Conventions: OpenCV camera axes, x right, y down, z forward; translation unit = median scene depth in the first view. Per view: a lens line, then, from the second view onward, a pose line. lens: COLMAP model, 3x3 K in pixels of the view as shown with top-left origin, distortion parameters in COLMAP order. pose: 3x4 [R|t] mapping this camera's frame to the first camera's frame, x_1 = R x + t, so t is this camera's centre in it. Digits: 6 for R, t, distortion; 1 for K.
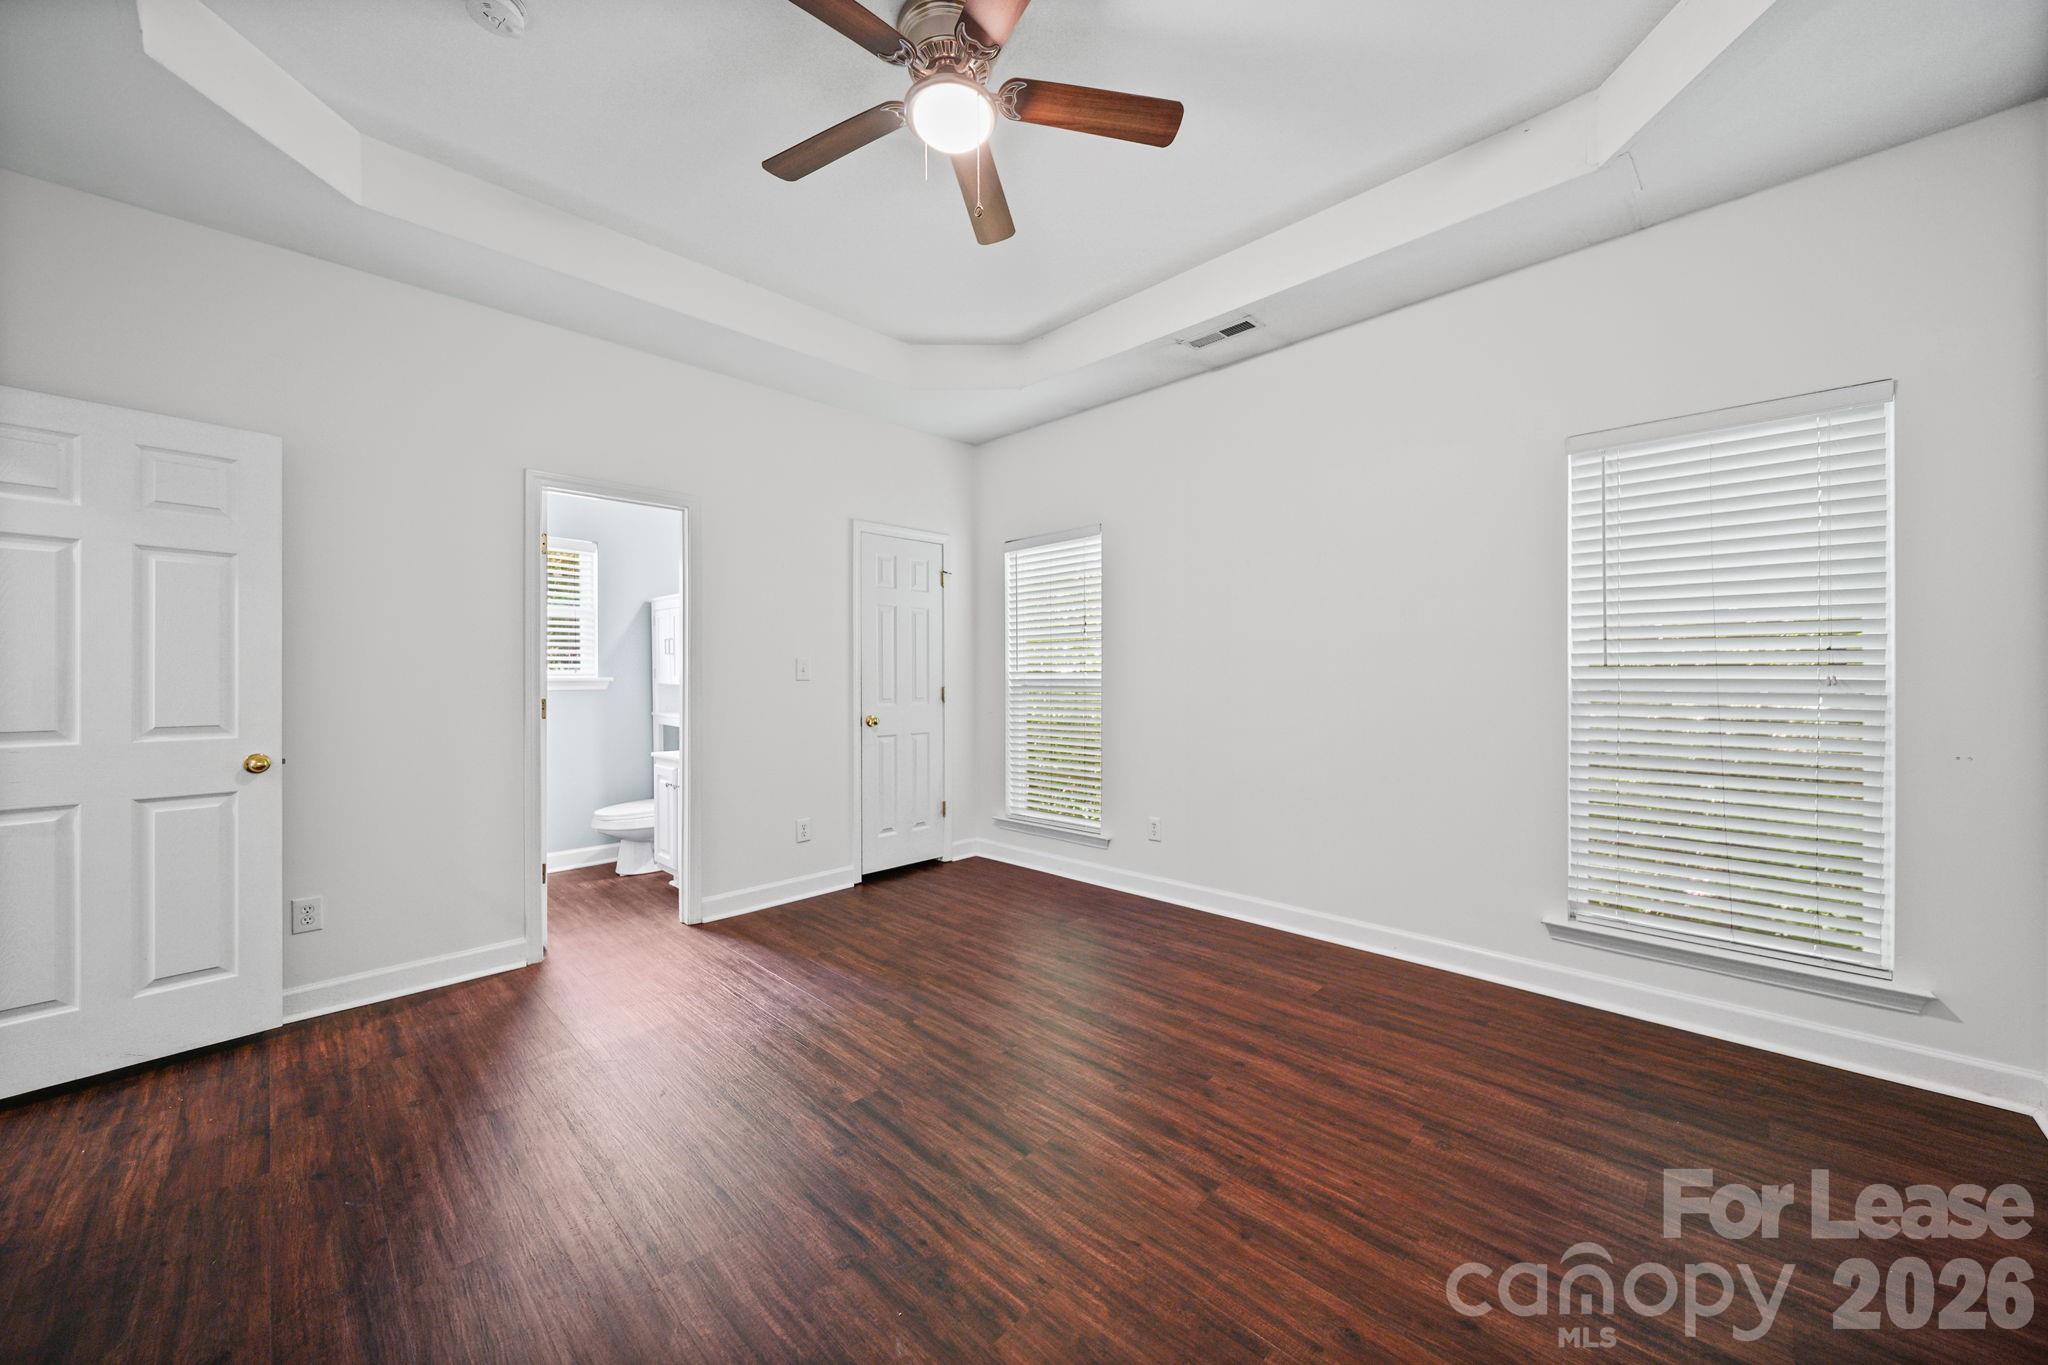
lens RADIAL K [[735.6, 0, 1028.6], [0, 735.6, 673.5], [0, 0, 1]] dist [-0.001945, -0.000629]
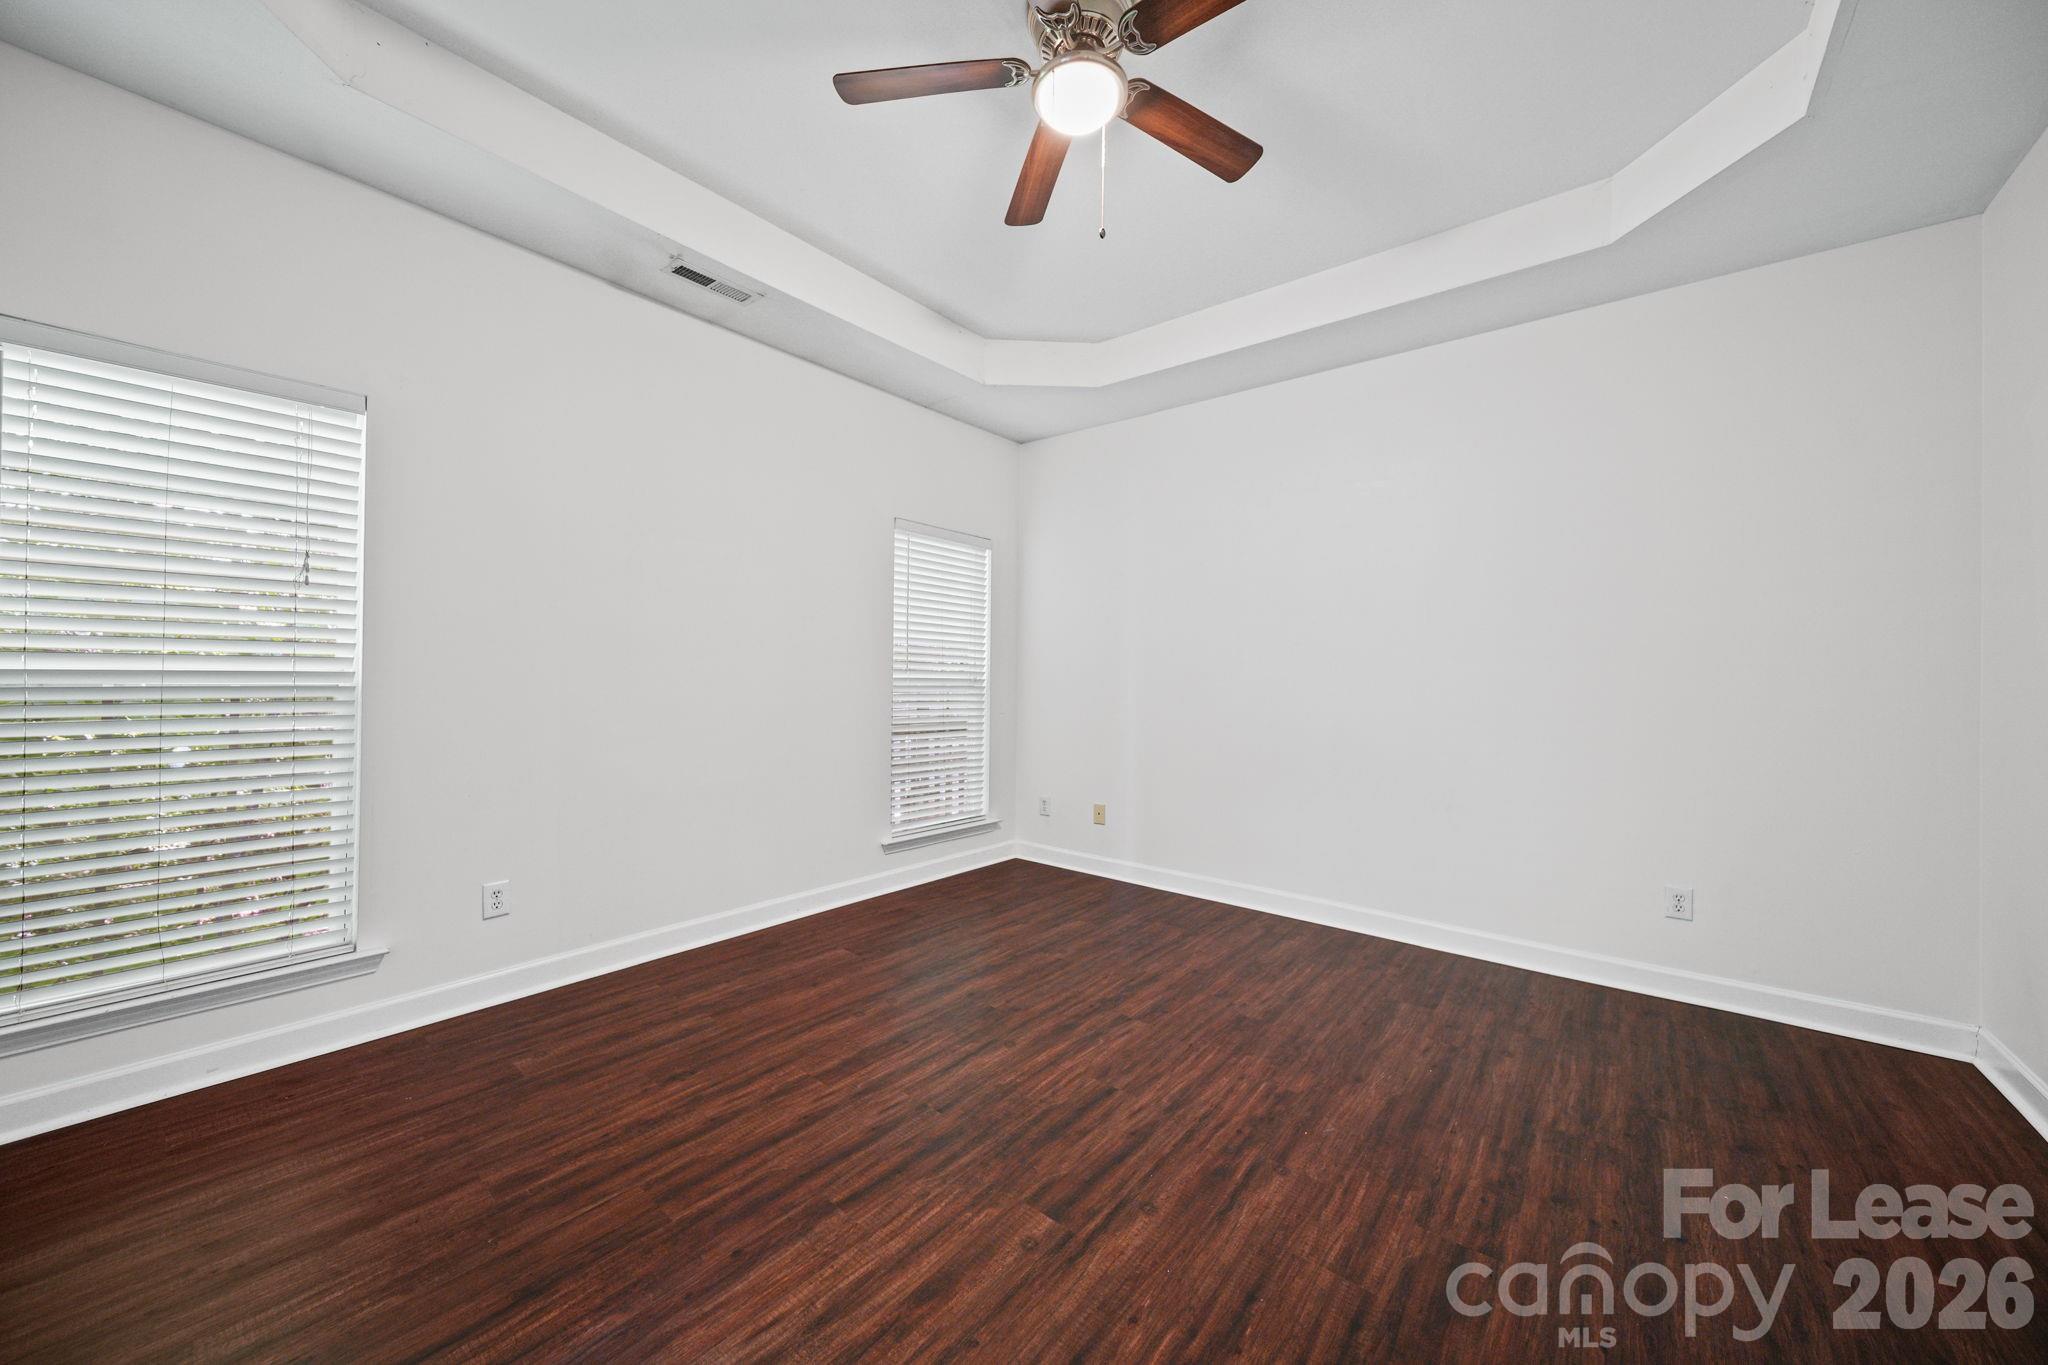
lens RADIAL K [[735.6, 0, 1029.0], [0, 735.6, 671.9], [0, 0, 1]] dist [-0.001945, -0.000629]
pose [[-0.088010, 0.008488, 0.996083, -0.891558], [-0.016819, 0.999808, -0.010006, 0.006181], [-0.995978, -0.017634, -0.087851, 0.965297]]
